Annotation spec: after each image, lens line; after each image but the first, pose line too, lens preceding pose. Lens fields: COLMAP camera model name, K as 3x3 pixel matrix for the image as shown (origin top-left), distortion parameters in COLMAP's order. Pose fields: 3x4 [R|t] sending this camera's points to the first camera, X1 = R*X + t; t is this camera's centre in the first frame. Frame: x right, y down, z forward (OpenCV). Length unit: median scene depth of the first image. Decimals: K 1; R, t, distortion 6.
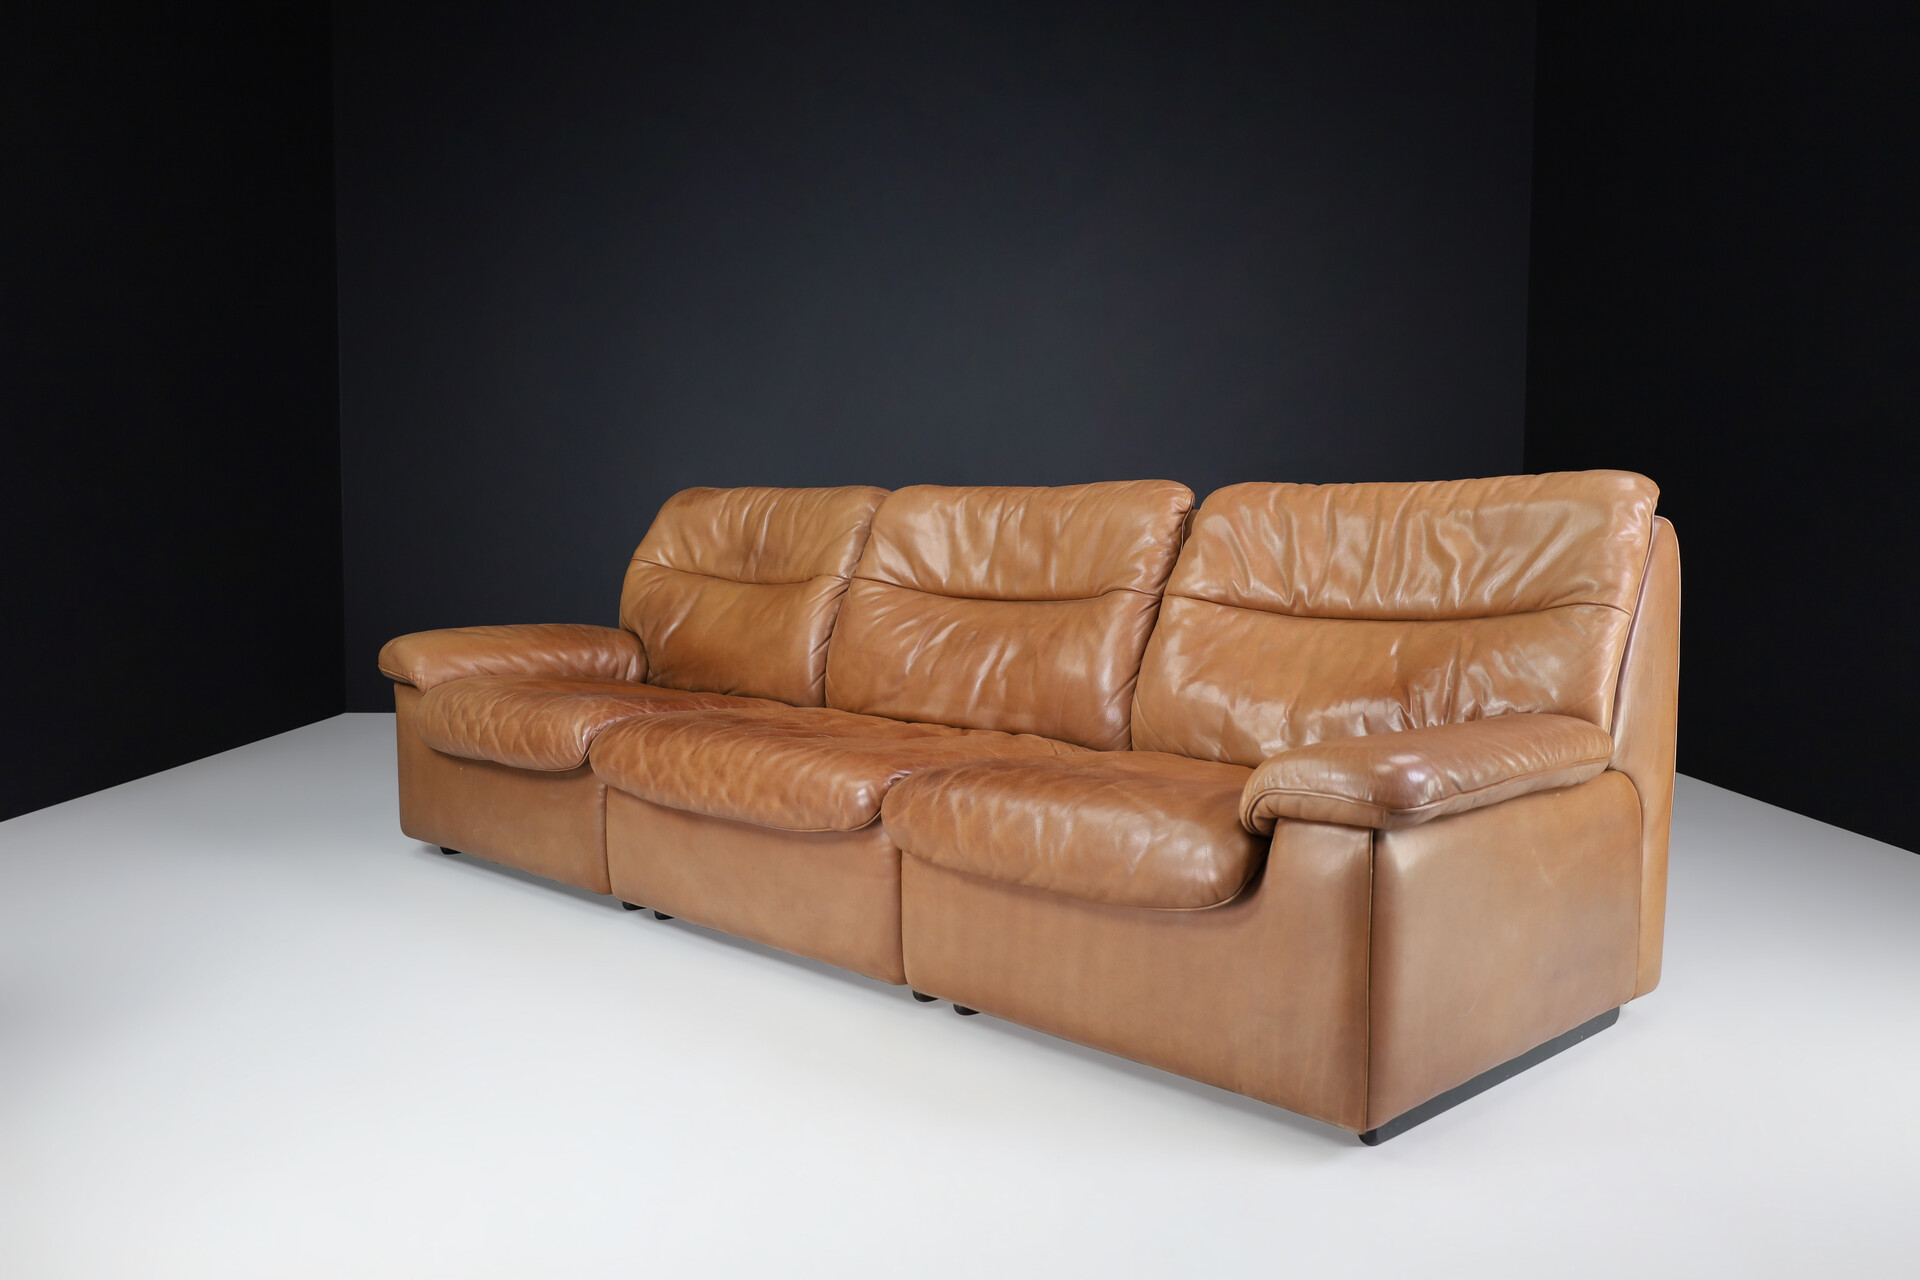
lens RADIAL K [[1708.8, 0, 960.0], [0, 1708.8, 640.0], [0, 0, 1]] dist [-0.040117, -0.000802]
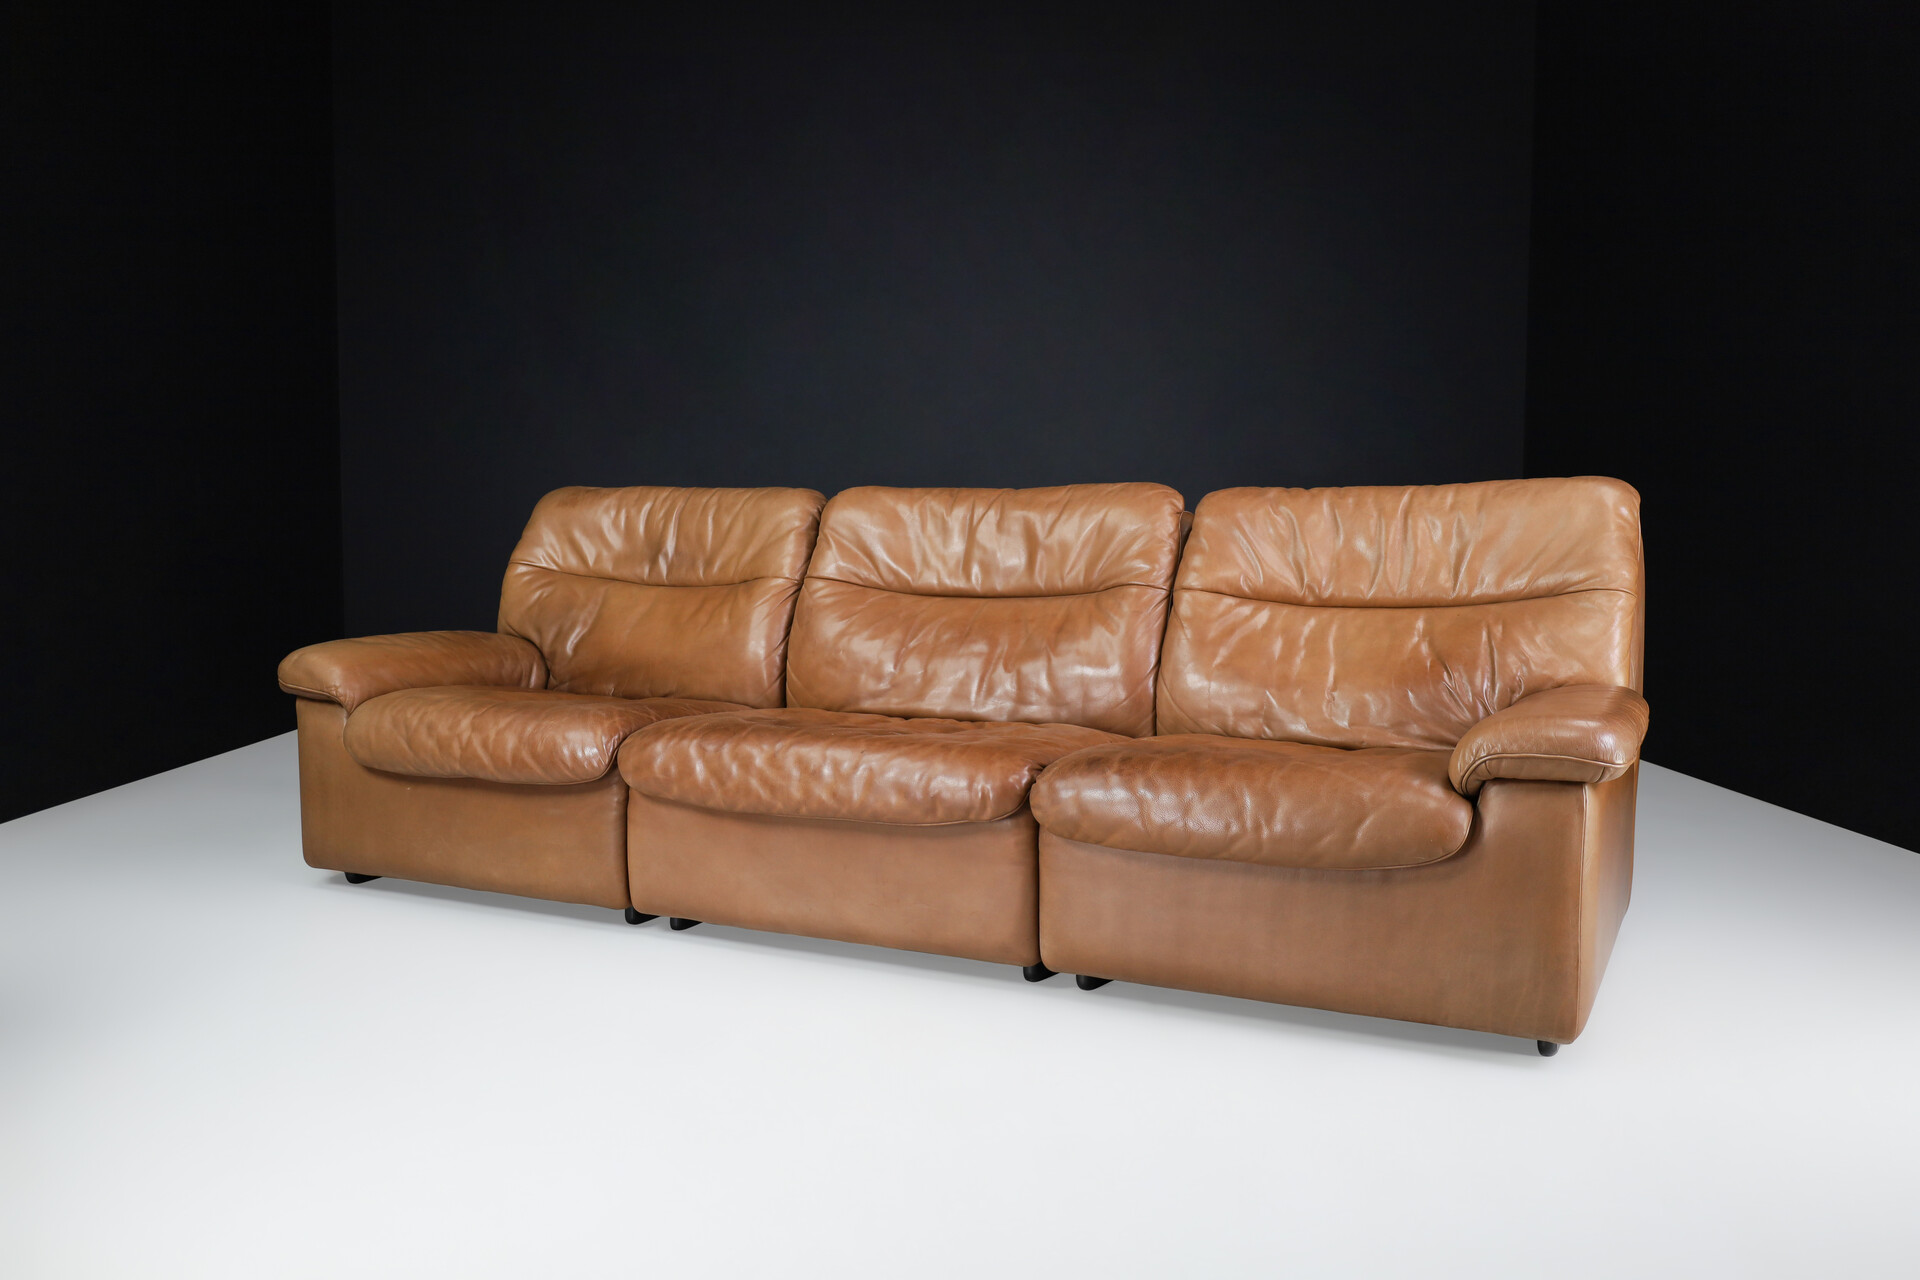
lens RADIAL K [[1708.8, 0, 960.0], [0, 1708.8, 640.0], [0, 0, 1]] dist [-0.040117, -0.000802]
pose [[0.944282, -0.027838, 0.327957, -0.318602], [0.026810, 0.999611, 0.007654, -0.005337], [-0.328043, 0.001565, 0.944662, 0.017994]]
